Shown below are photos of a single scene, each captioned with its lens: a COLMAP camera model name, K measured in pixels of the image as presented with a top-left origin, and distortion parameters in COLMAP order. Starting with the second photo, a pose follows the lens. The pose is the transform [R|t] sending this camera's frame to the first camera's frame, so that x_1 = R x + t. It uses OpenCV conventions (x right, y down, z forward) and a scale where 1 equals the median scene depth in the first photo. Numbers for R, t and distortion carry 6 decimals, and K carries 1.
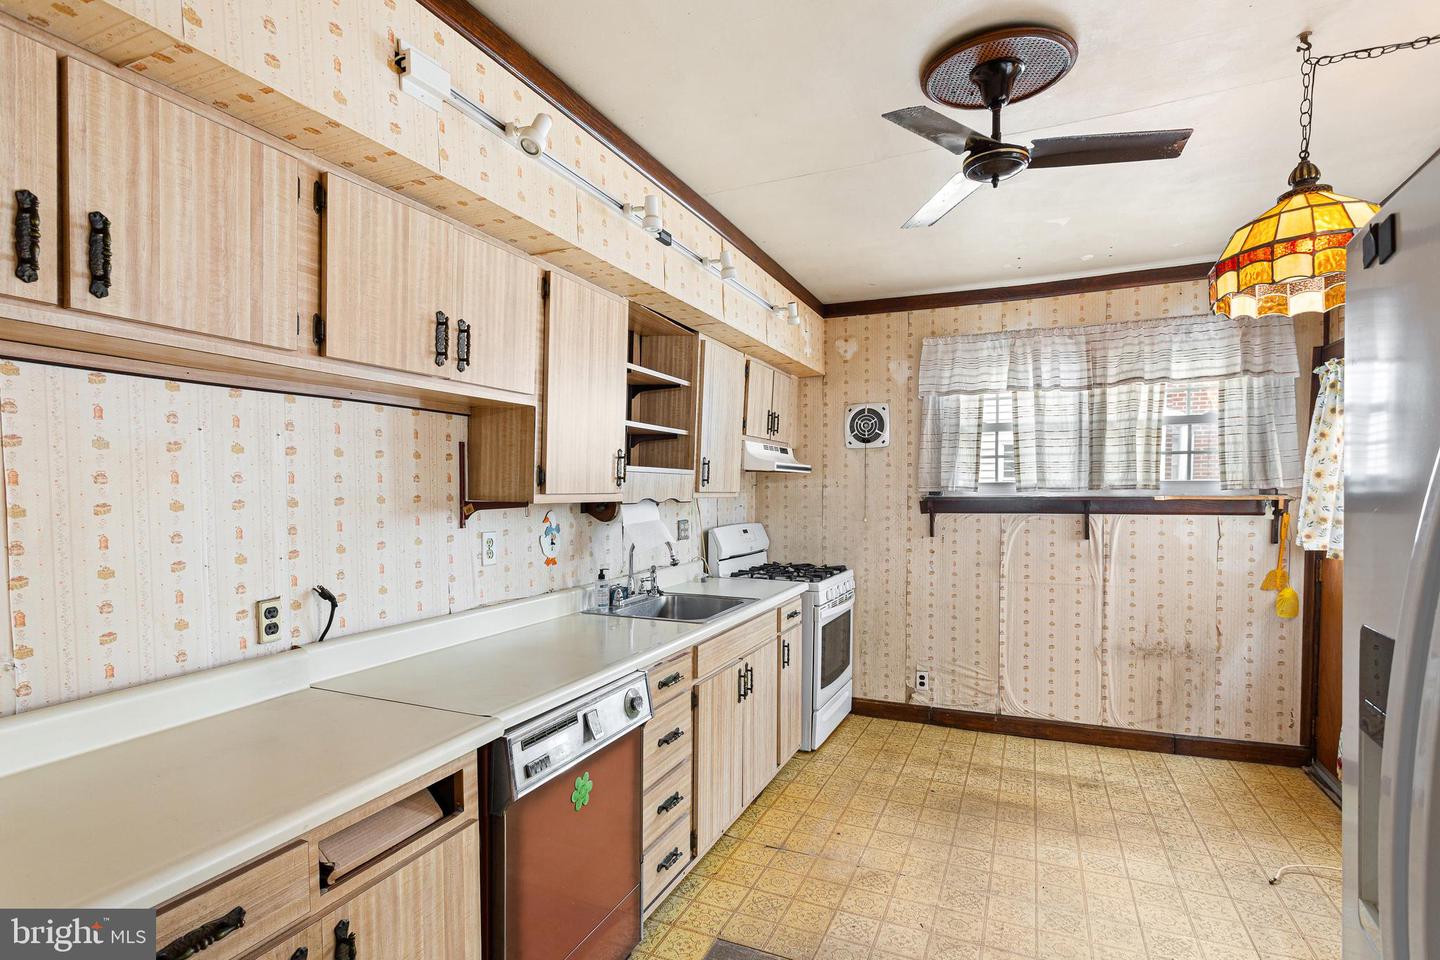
lens RADIAL K [[713.4, 0, 720.0], [0, 713.4, 480.0], [0, 0, 1]] dist [0.000646, -0.000103]
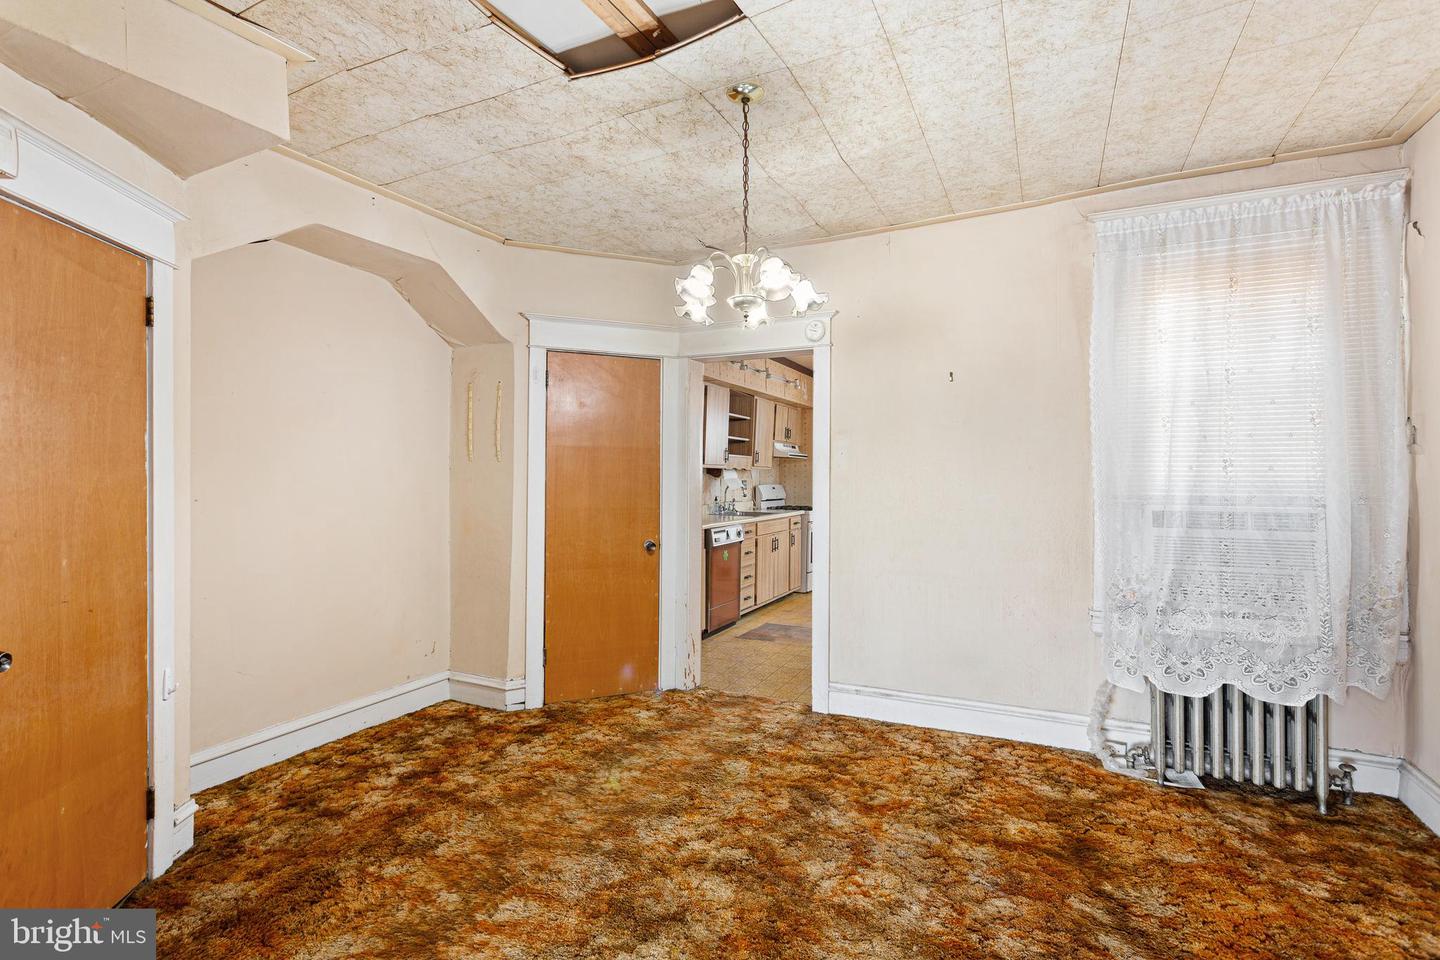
lens RADIAL K [[684.4, 0, 714.2], [0, 684.4, 471.4], [0, 0, 1]] dist [0.001258, -0.000575]
pose [[0.999156, 0.003851, -0.040892, -0.075782], [-0.003734, 0.999989, 0.002923, 0.031461], [0.040903, -0.002768, 0.999159, -1.310323]]
